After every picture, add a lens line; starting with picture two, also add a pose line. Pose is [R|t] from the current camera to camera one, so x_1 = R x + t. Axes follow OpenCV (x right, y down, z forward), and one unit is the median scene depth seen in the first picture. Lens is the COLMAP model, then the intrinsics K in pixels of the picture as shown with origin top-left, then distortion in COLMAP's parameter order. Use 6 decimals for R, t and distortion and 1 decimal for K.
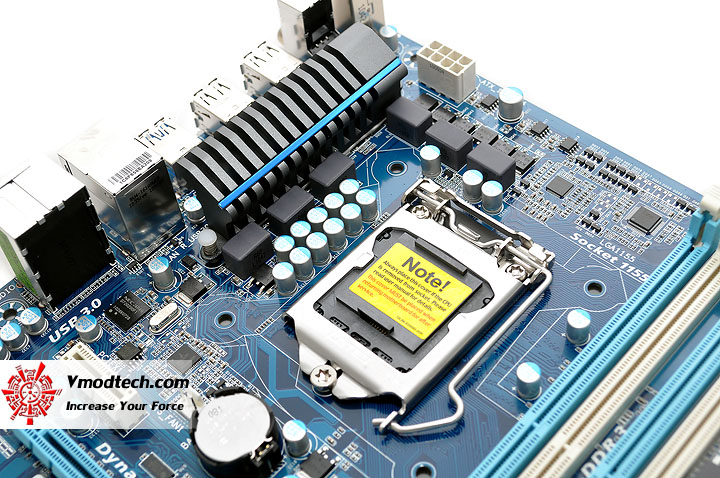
lens RADIAL K [[1067.5, 0, 360.5], [0, 1067.5, 241.7], [0, 0, 1]] dist [-0.015362, 0.000000]
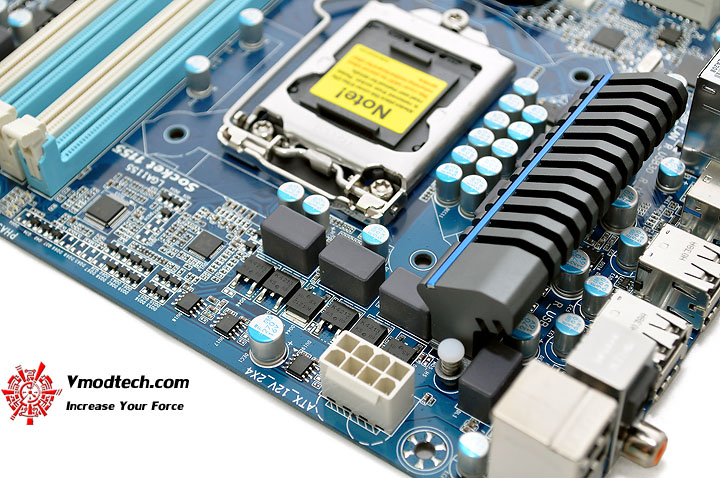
lens RADIAL K [[1329.1, 0, 360.7], [0, 1329.1, 242.0], [0, 0, 1]] dist [0.014162, 0.000000]
pose [[-0.984609, 0.174695, 0.005230, 0.076371], [-0.027844, -0.186337, 0.982091, -1.053743], [0.172541, 0.966830, 0.188333, 0.888895]]
